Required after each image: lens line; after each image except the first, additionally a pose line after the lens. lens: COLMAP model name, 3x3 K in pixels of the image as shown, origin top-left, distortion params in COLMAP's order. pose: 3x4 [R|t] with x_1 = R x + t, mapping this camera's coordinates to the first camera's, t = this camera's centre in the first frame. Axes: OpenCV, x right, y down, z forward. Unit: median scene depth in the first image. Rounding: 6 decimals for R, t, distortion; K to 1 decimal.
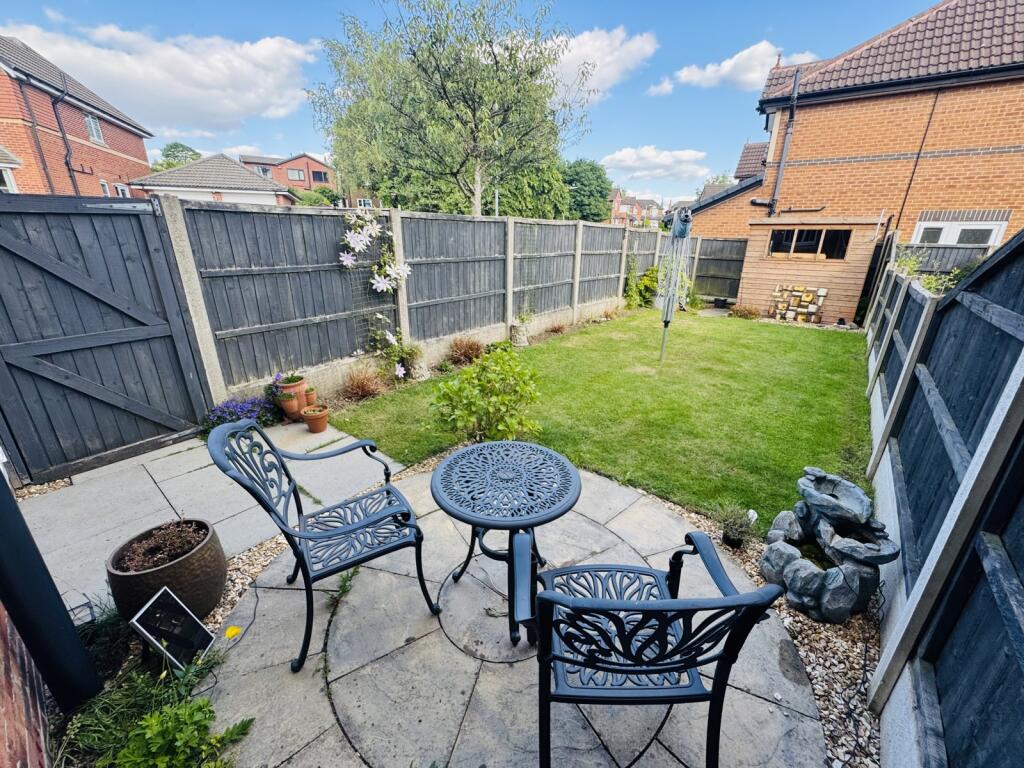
lens RADIAL K [[408.1, 0, 511.4], [0, 408.1, 382.3], [0, 0, 1]] dist [-0.000036, -0.000550]
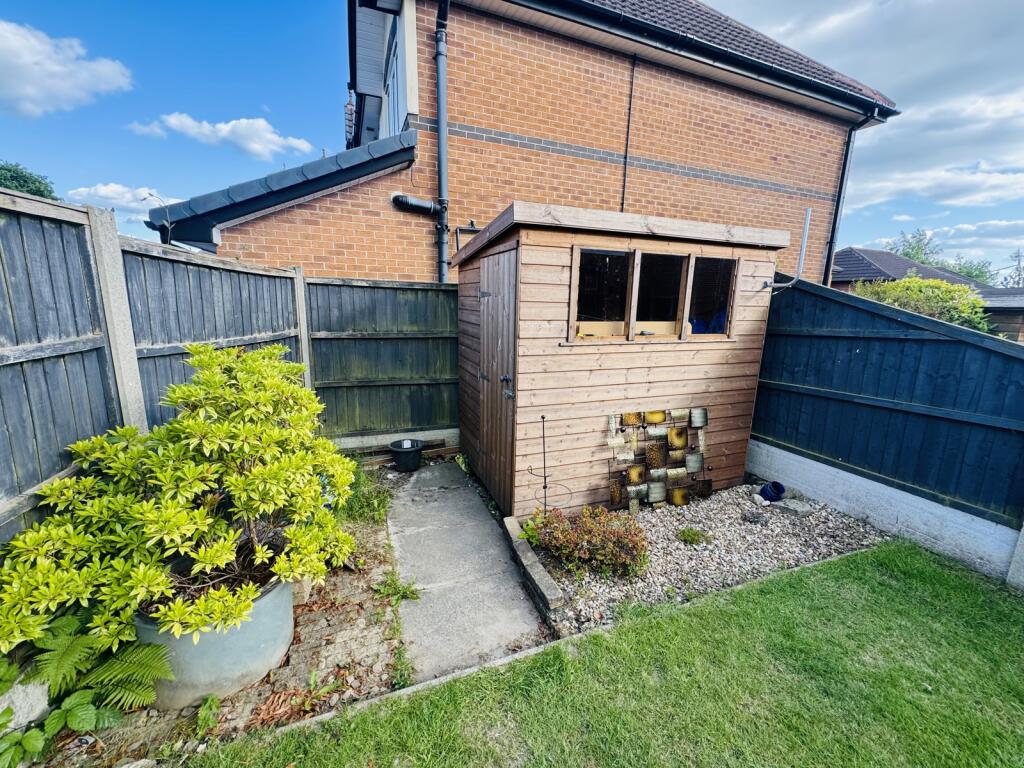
lens RADIAL K [[408.1, 0, 514.7], [0, 408.1, 382.3], [0, 0, 1]] dist [-0.000036, -0.000550]
pose [[0.550772, -0.168005, 0.817572, 0.345569], [0.269858, 0.962766, 0.016046, -0.291659], [-0.789827, 0.211791, 0.575603, 0.868695]]
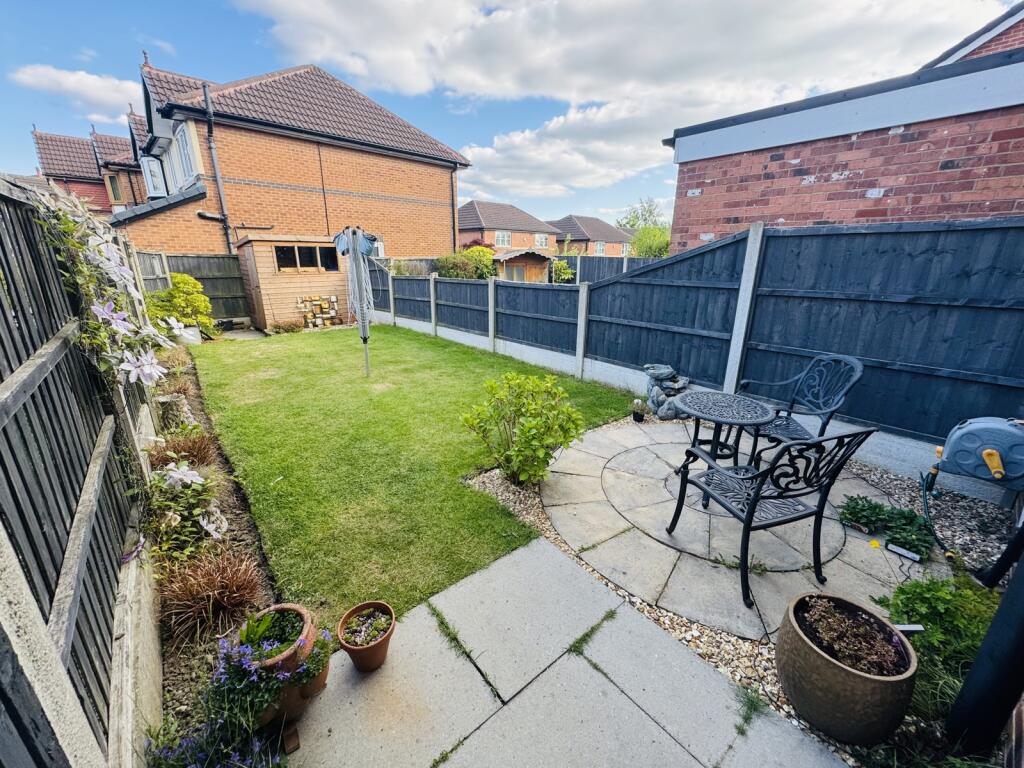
lens RADIAL K [[408.1, 0, 512.8], [0, 408.1, 382.7], [0, 0, 1]] dist [-0.000036, -0.000550]
pose [[0.192735, -0.303281, 0.933206, -0.307656], [0.330154, 0.915632, 0.229383, -0.092364], [-0.924041, 0.263892, 0.276604, 0.241282]]
